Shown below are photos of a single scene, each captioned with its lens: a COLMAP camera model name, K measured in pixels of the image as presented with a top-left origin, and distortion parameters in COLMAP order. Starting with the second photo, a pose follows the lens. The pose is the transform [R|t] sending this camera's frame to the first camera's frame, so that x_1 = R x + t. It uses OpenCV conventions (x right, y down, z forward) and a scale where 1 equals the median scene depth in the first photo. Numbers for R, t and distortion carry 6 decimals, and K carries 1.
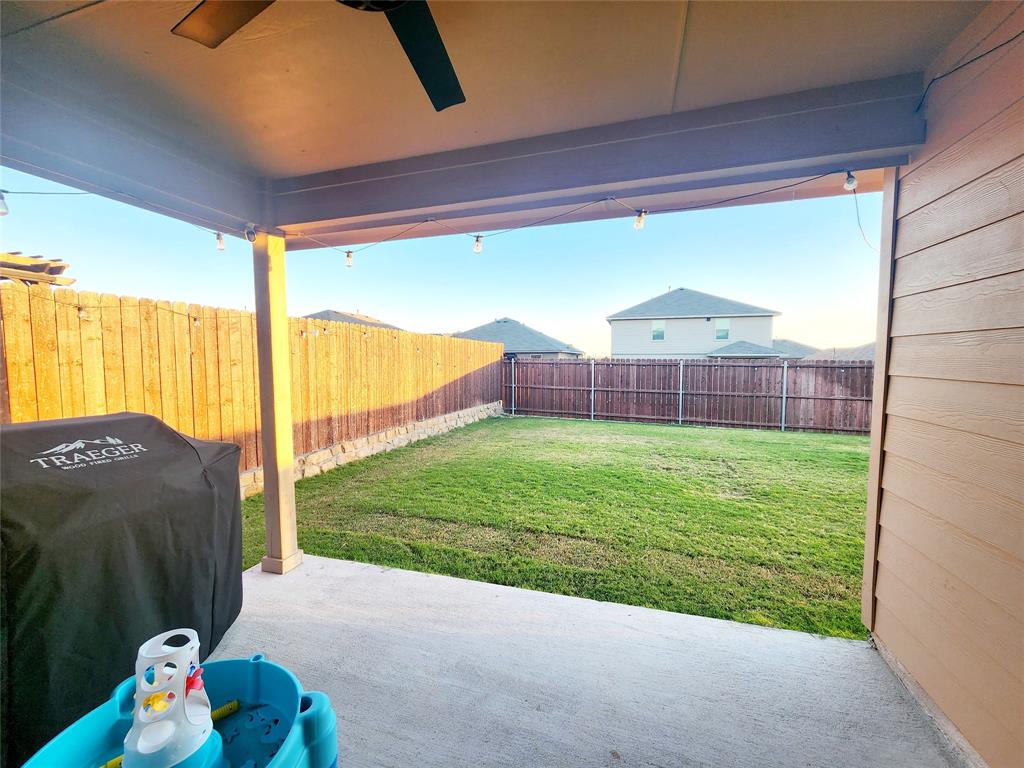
lens RADIAL K [[413.8, 0, 512.5], [0, 413.8, 386.4], [0, 0, 1]] dist [0.000230, 0.001173]
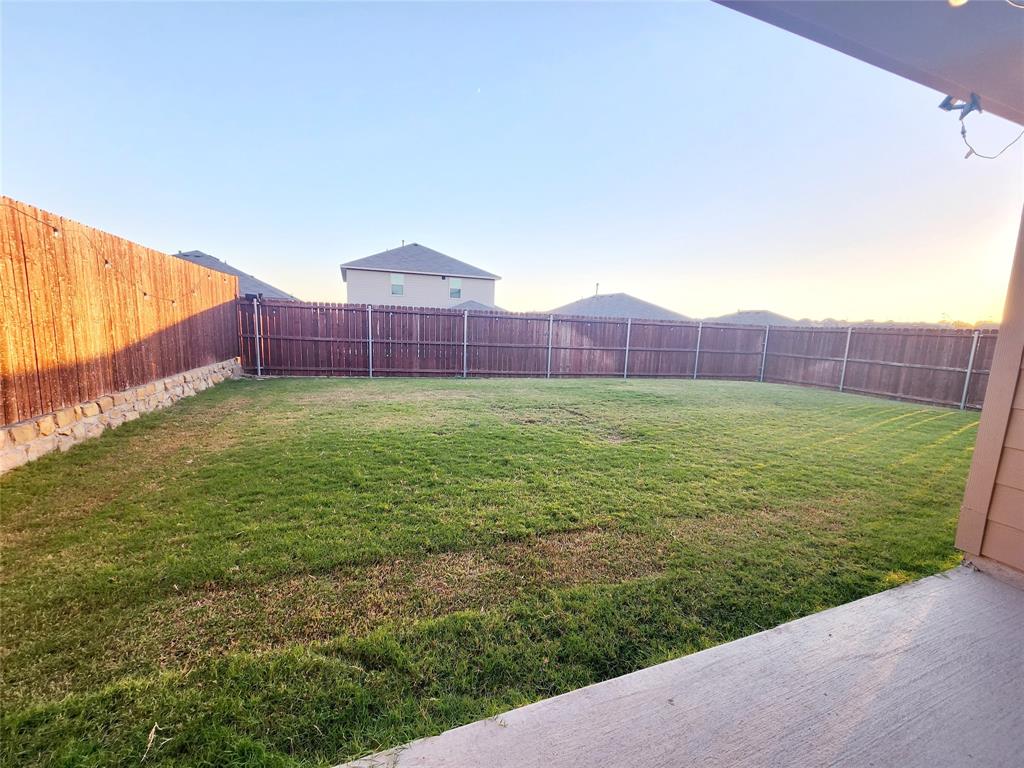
lens RADIAL K [[413.8, 0, 508.8], [0, 413.8, 385.4], [0, 0, 1]] dist [0.000230, 0.001173]
pose [[0.799057, -0.061610, 0.598090, -0.153312], [0.003016, 0.995134, 0.098481, 0.024081], [-0.601248, -0.076888, 0.795355, 0.242204]]
